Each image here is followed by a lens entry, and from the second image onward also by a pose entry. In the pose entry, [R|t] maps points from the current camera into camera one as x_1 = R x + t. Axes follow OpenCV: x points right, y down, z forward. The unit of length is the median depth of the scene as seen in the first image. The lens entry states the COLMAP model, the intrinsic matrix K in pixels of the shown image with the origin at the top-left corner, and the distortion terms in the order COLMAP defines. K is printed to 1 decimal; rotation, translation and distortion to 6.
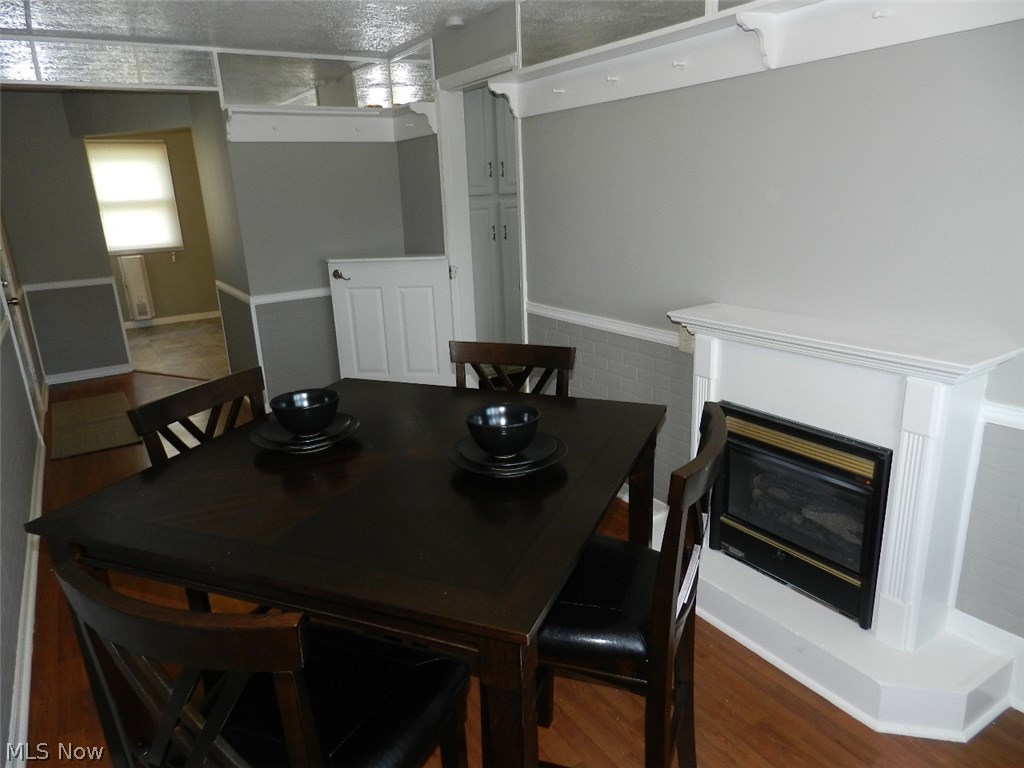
lens RADIAL K [[692.3, 0, 509.2], [0, 692.3, 382.5], [0, 0, 1]] dist [0.026133, -0.012494]
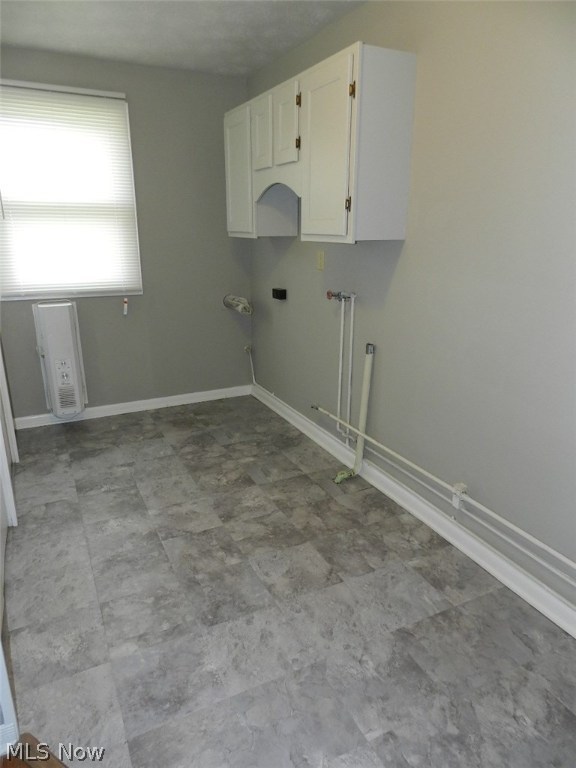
lens RADIAL K [[519.3, 0, 290.3], [0, 519.3, 382.7], [0, 0, 1]] dist [0.026133, -0.012494]
pose [[0.993821, 0.075797, -0.081079, -0.574235], [-0.074341, 0.997015, 0.020837, -0.255949], [0.082416, -0.014681, 0.996490, 1.086592]]
